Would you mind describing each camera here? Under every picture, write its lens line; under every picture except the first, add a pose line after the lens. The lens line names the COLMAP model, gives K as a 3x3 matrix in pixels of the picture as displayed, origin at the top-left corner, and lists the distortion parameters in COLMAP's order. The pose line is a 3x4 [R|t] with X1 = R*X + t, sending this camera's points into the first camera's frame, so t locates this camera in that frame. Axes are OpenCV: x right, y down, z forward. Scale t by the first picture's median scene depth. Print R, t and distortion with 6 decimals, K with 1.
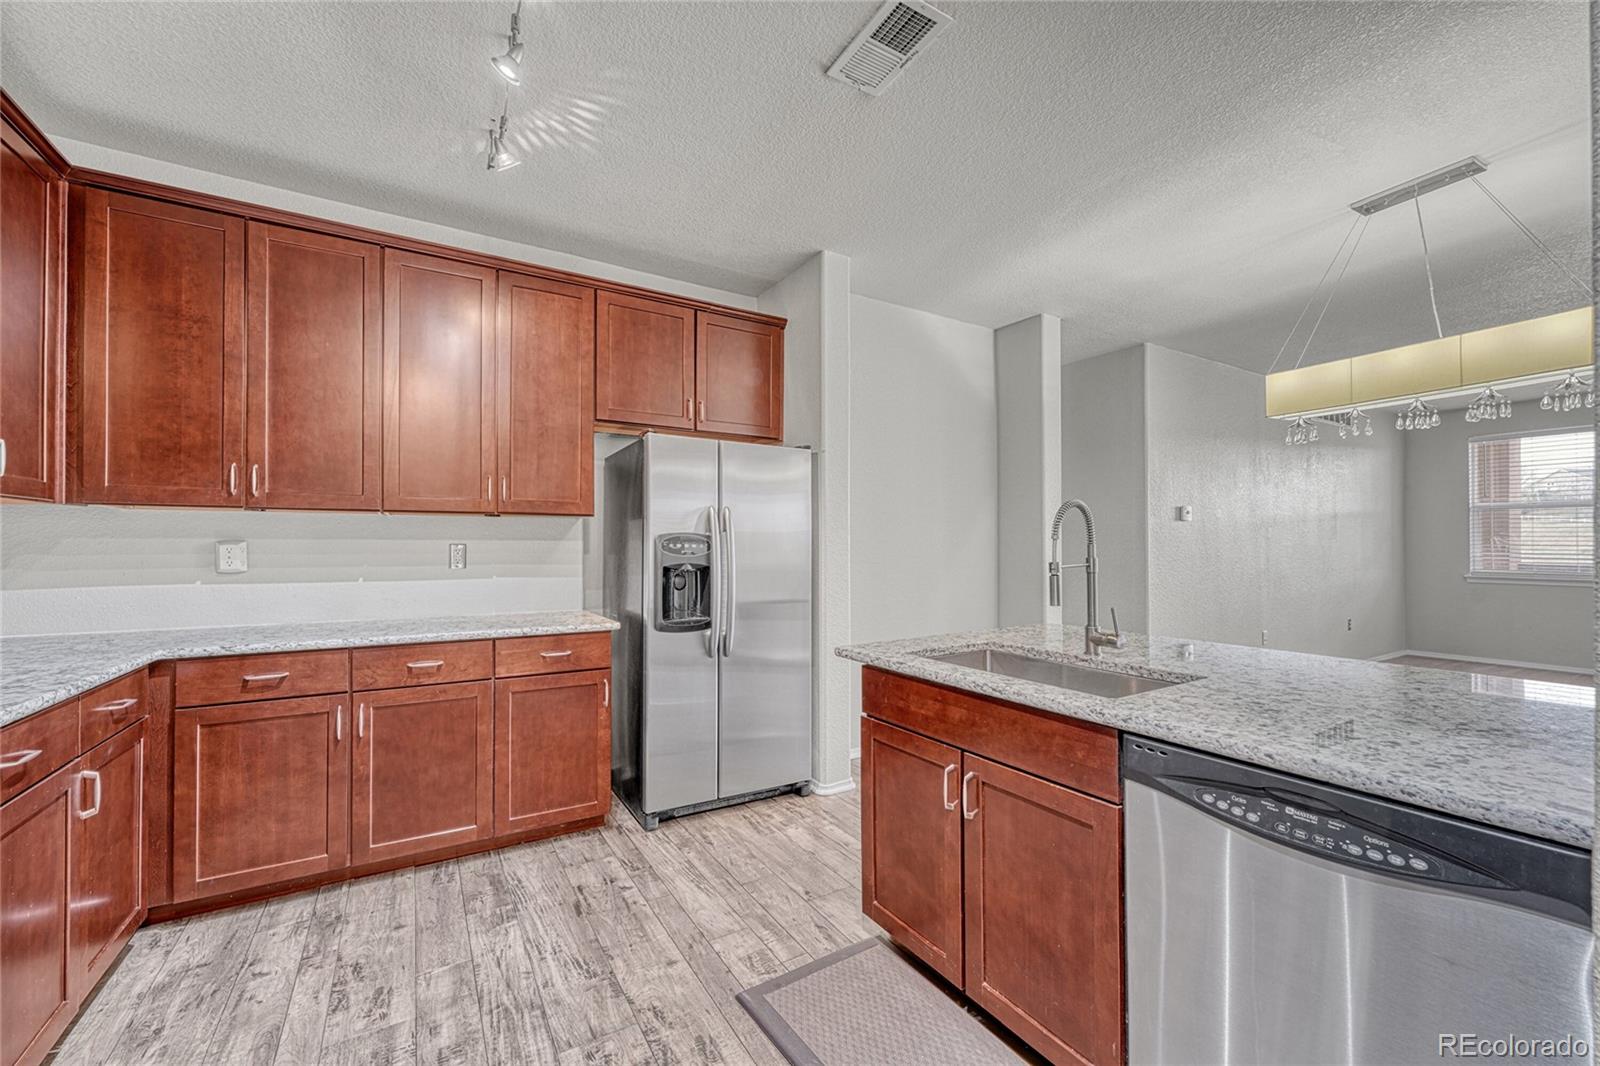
lens RADIAL K [[638.7, 0, 797.8], [0, 638.7, 539.7], [0, 0, 1]] dist [-0.003840, 0.000055]
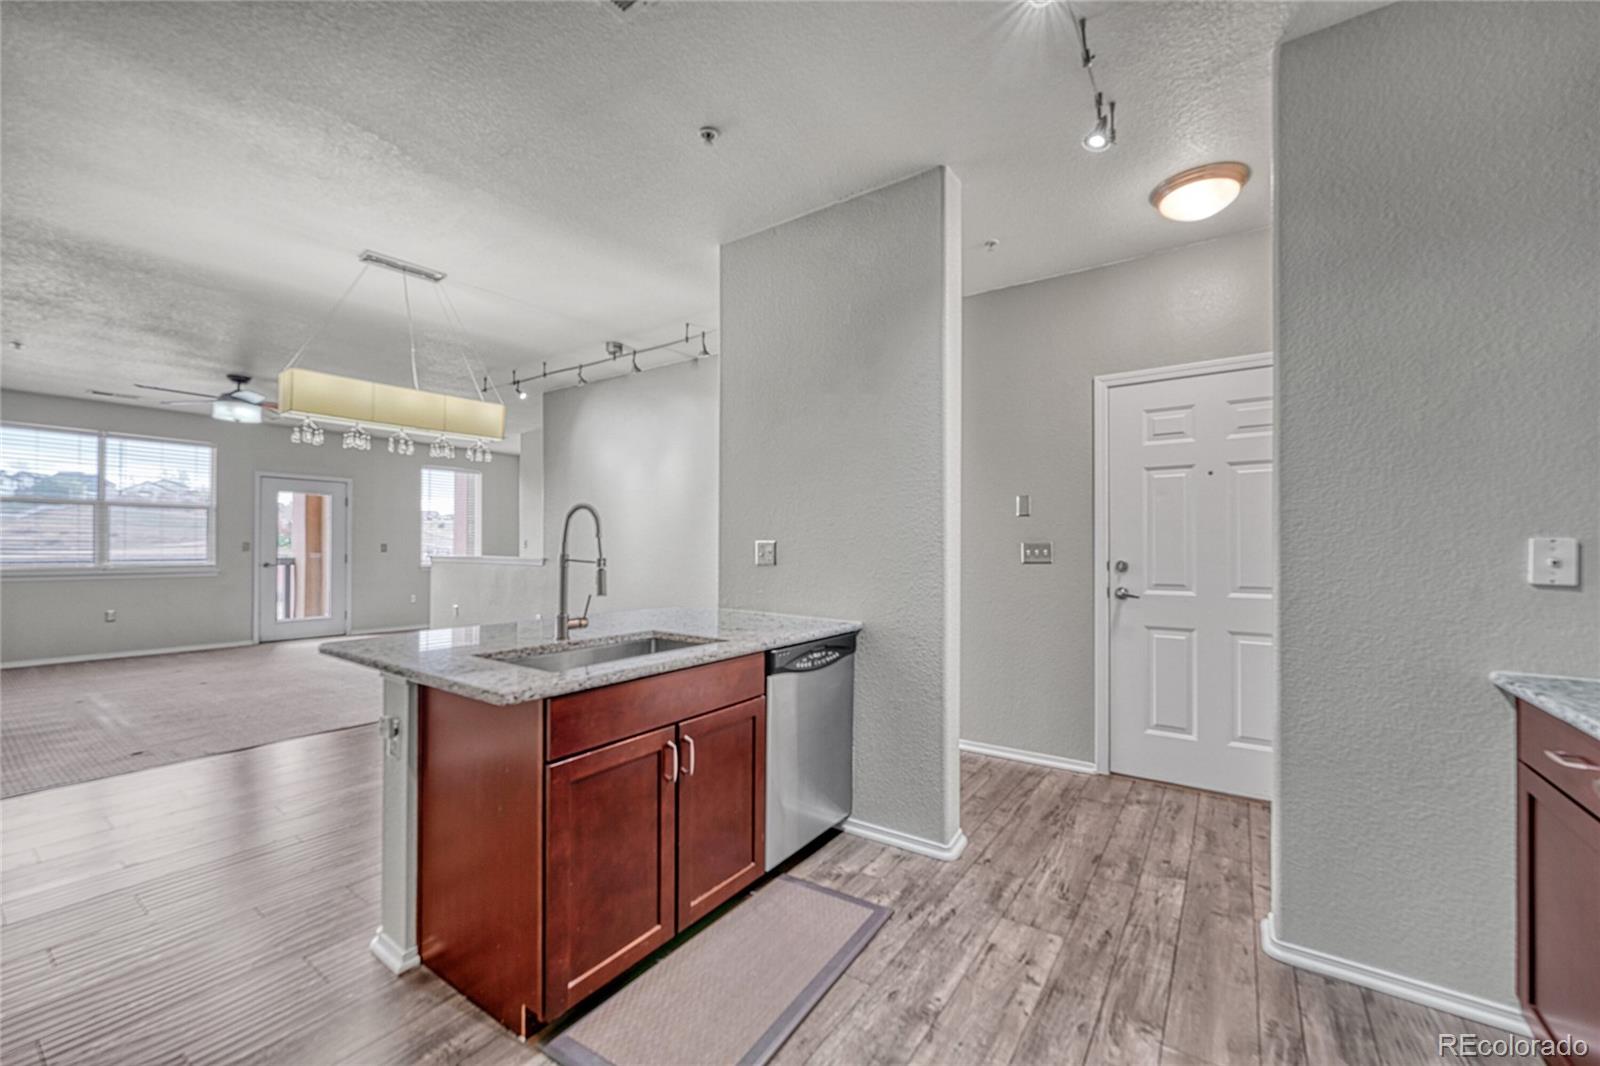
lens RADIAL K [[638.7, 0, 799.4], [0, 638.7, 541.1], [0, 0, 1]] dist [-0.003840, 0.000055]
pose [[-0.394236, 0.005103, 0.918995, -0.369245], [-0.011362, 0.999881, -0.010427, 0.006902], [-0.918939, -0.014552, -0.394131, 0.528857]]
